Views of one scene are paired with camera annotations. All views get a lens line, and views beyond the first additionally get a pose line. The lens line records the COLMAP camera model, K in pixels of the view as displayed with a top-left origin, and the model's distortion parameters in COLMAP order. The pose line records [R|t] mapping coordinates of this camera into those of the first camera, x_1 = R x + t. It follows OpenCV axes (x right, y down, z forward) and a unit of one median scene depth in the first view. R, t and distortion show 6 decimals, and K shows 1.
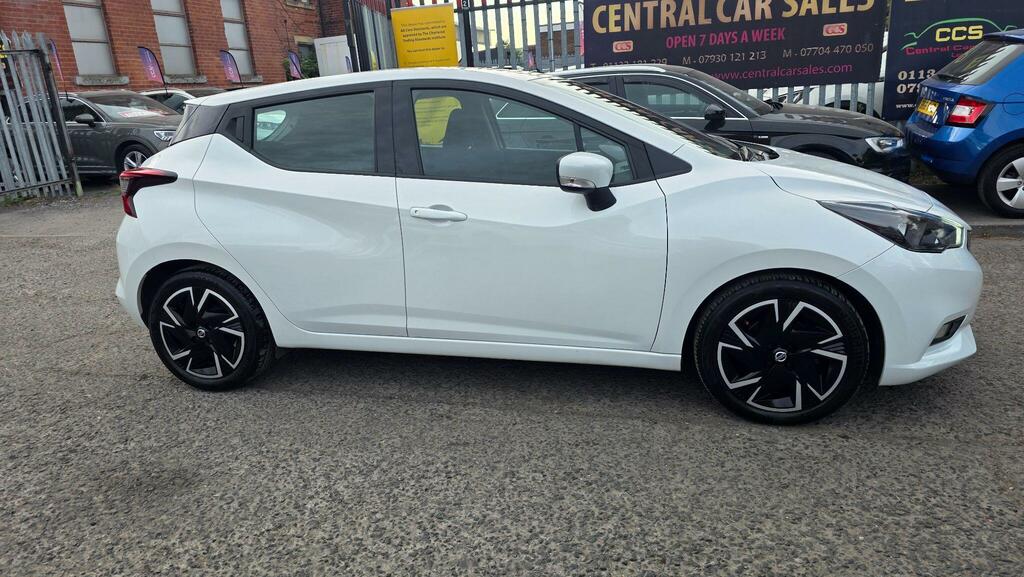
lens RADIAL K [[695.2, 0, 512.0], [0, 695.2, 288.5], [0, 0, 1]] dist [0.064089, -0.059517]
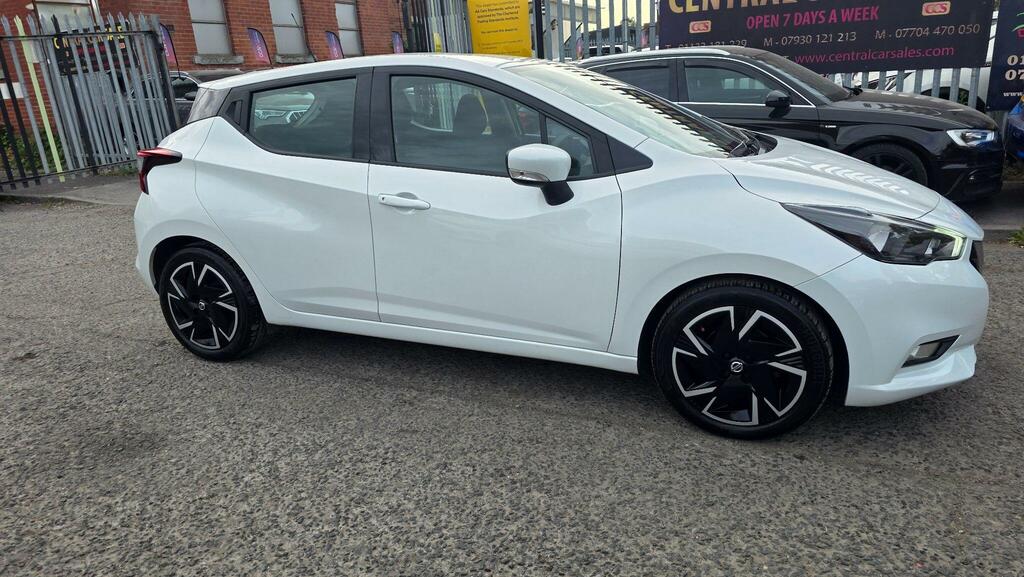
lens RADIAL K [[697.9, 0, 518.9], [0, 697.9, 289.0], [0, 0, 1]] dist [0.067903, -0.064816]
pose [[0.987830, 0.053183, -0.146161, 0.222092], [-0.049280, 0.998328, 0.030200, -0.021224], [0.147523, -0.022629, 0.988800, 0.024829]]
